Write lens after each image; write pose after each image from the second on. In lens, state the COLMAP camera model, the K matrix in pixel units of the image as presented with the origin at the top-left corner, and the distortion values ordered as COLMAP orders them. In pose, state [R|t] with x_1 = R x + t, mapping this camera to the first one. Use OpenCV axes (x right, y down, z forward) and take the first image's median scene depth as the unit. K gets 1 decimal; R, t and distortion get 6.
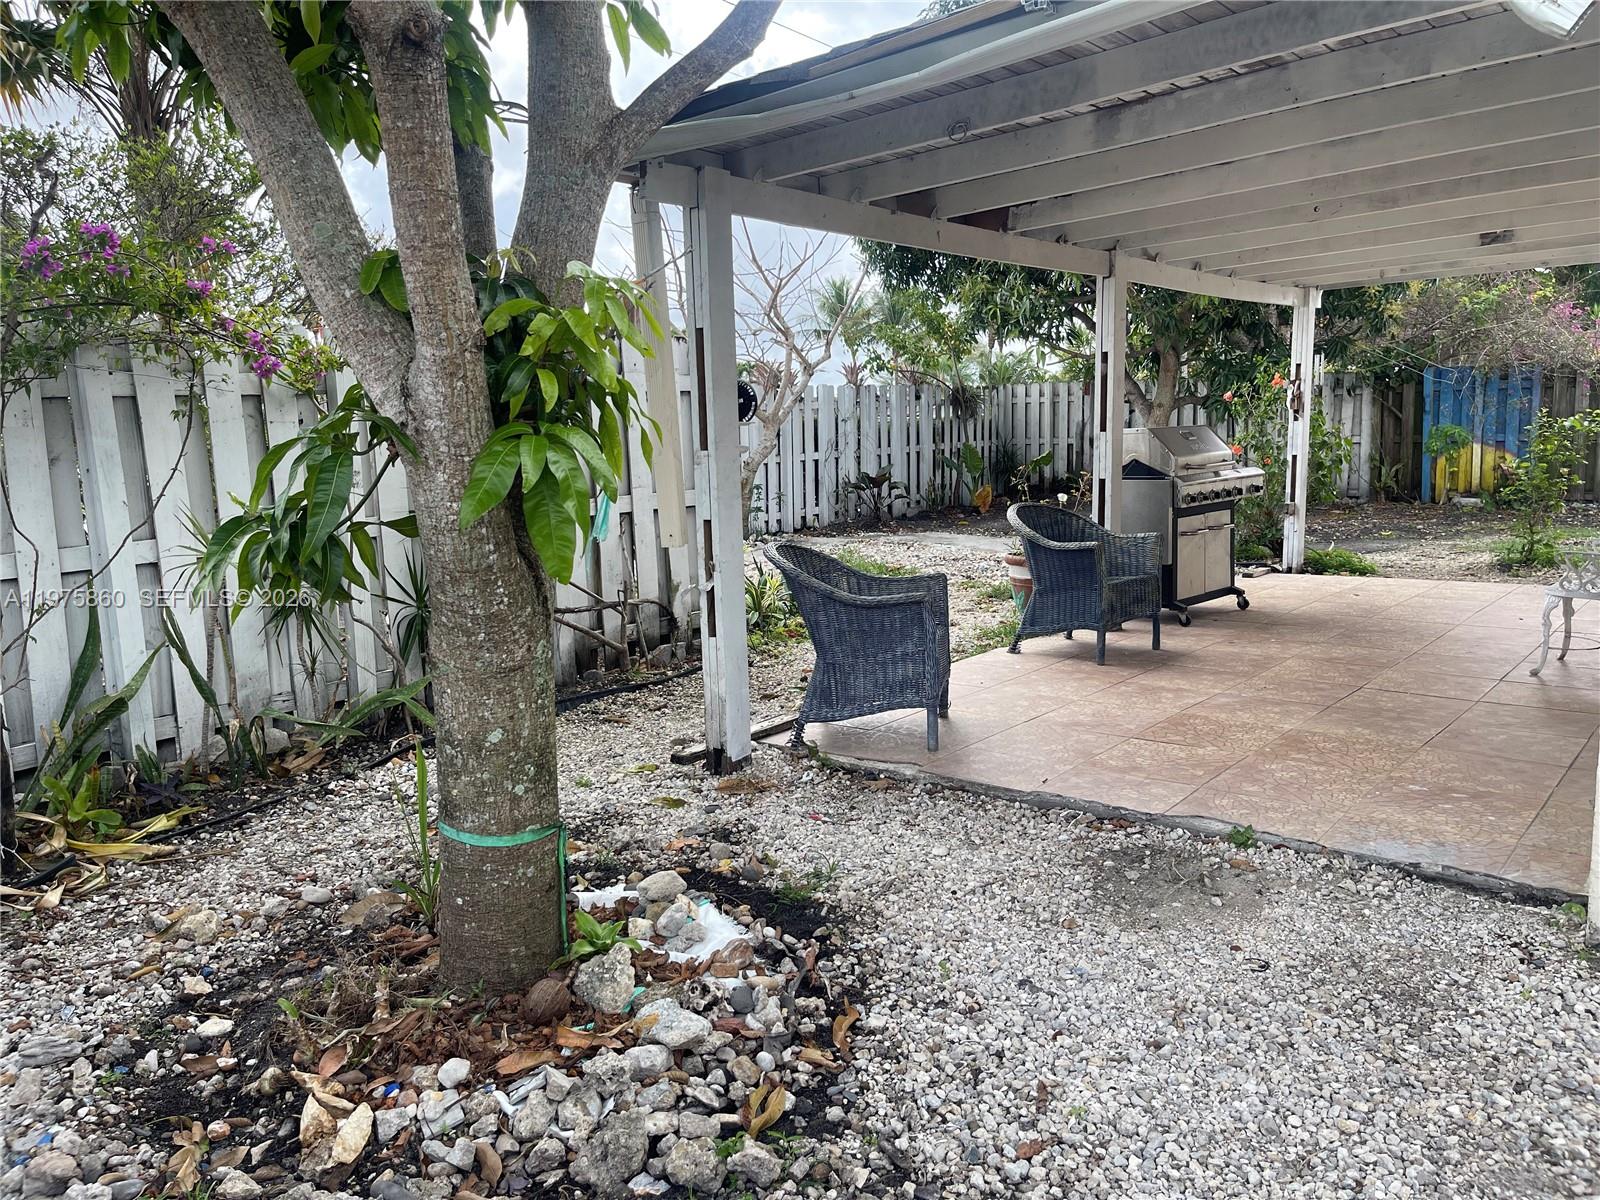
lens RADIAL K [[1193.2, 0, 800.0], [0, 1193.2, 600.0], [0, 0, 1]] dist [0.005629, 0.002275]
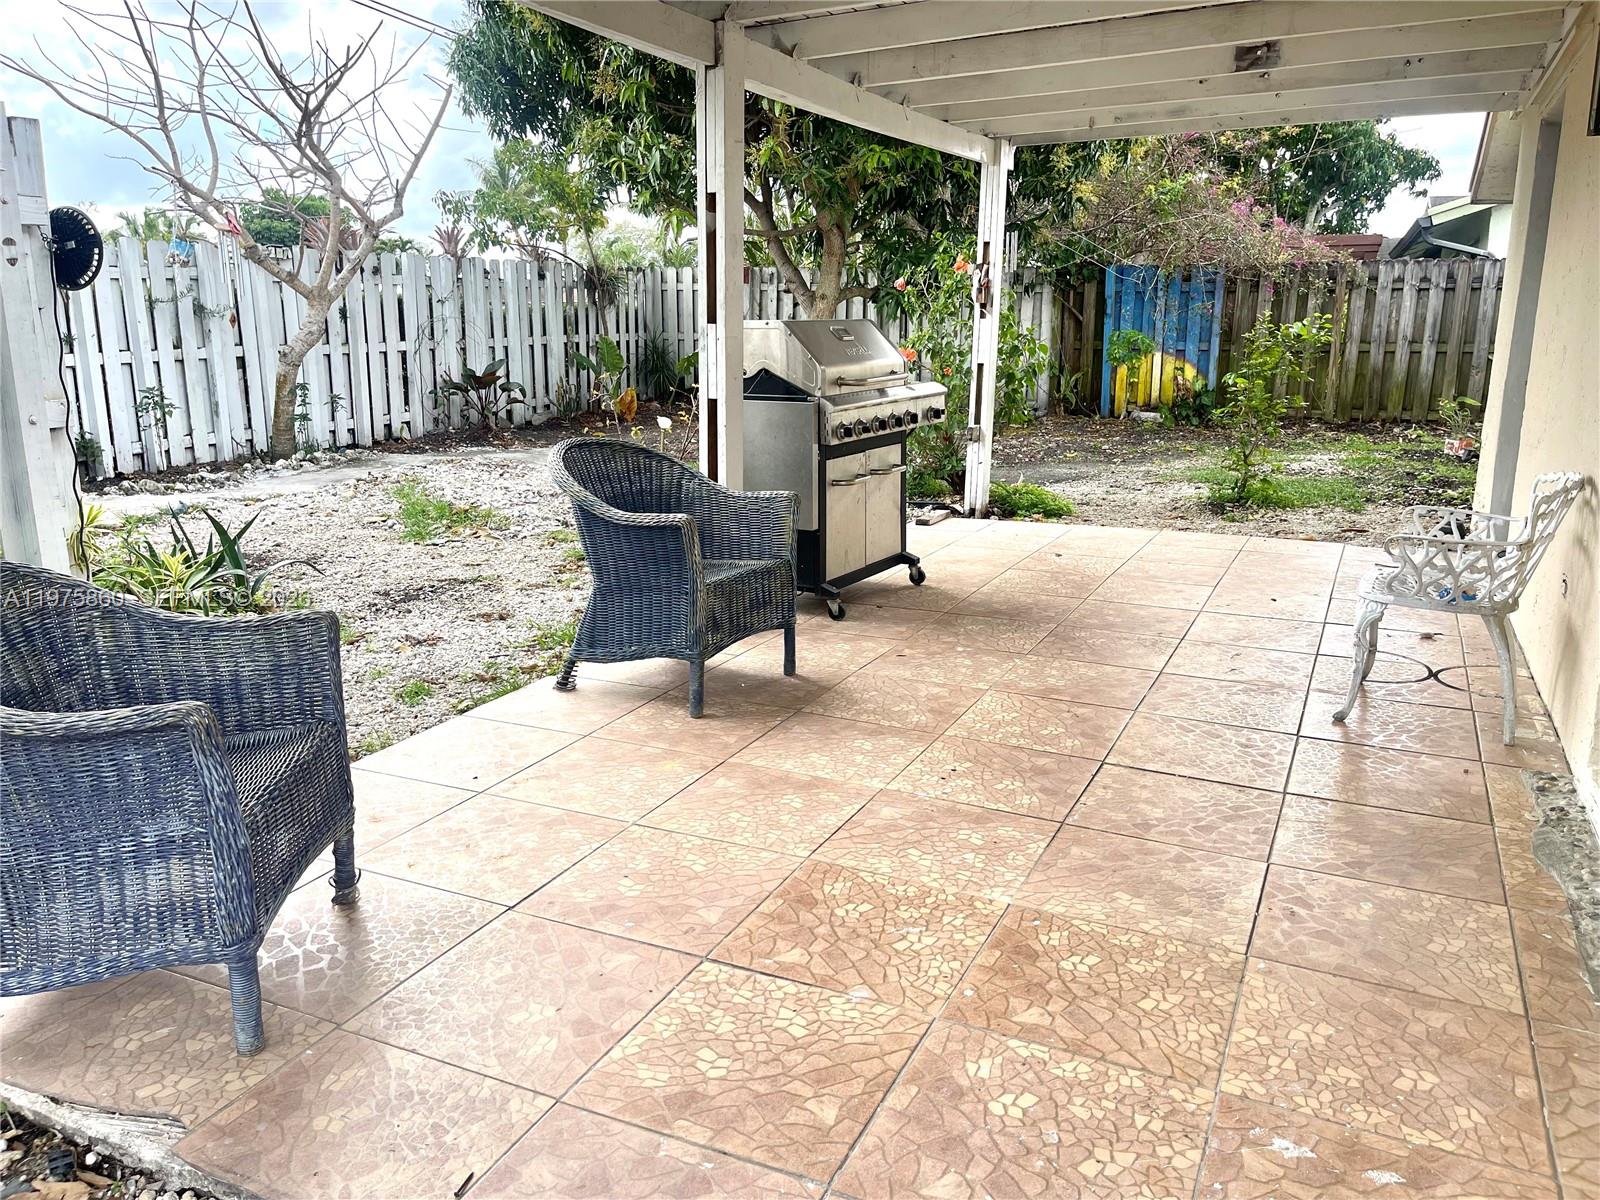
lens RADIAL K [[1183.1, 0, 800.0], [0, 1183.1, 600.0], [0, 0, 1]] dist [0.060338, -0.081312]
pose [[0.966632, -0.028286, 0.254604, 0.100171], [0.005730, 0.996024, 0.088900, -0.037692], [-0.256106, -0.084475, 0.962951, 0.274220]]
